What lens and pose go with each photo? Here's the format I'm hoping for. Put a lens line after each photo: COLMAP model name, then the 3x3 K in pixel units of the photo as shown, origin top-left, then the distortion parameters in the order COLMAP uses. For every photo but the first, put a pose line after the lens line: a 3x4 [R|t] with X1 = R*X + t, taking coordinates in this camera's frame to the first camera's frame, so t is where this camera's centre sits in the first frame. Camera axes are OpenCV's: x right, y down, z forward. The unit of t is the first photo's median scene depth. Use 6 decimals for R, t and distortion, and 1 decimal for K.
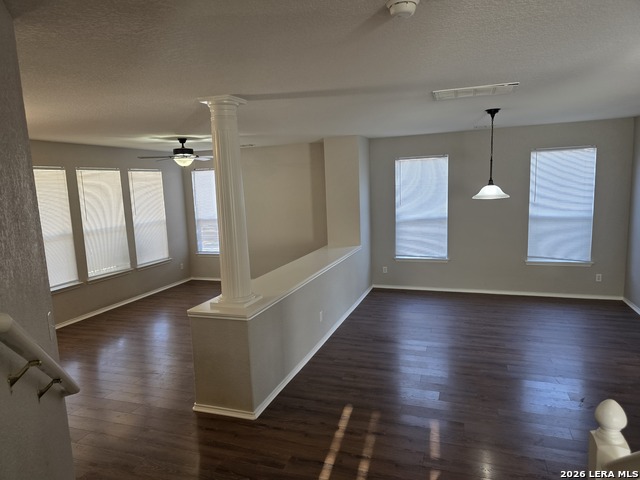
lens RADIAL K [[428.8, 0, 320.0], [0, 428.8, 240.0], [0, 0, 1]] dist [0.003375, -0.002227]
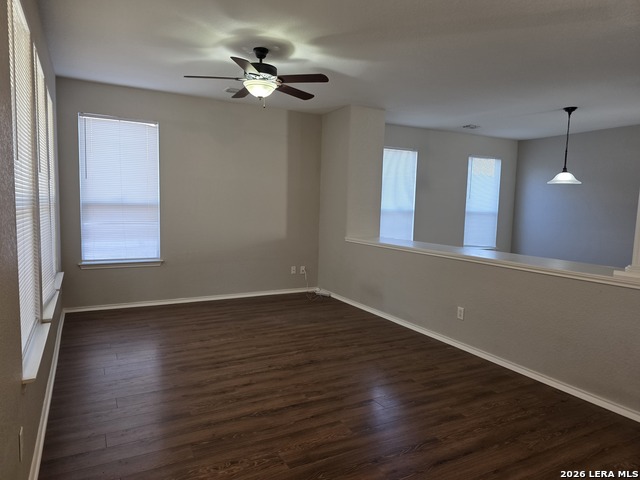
lens RADIAL K [[428.8, 0, 320.0], [0, 428.8, 240.0], [0, 0, 1]] dist [0.003375, -0.002227]
pose [[0.675857, -0.002074, 0.737030, -0.640452], [0.045985, 0.998166, -0.039360, 0.049203], [-0.735597, 0.060494, 0.674713, 0.507579]]
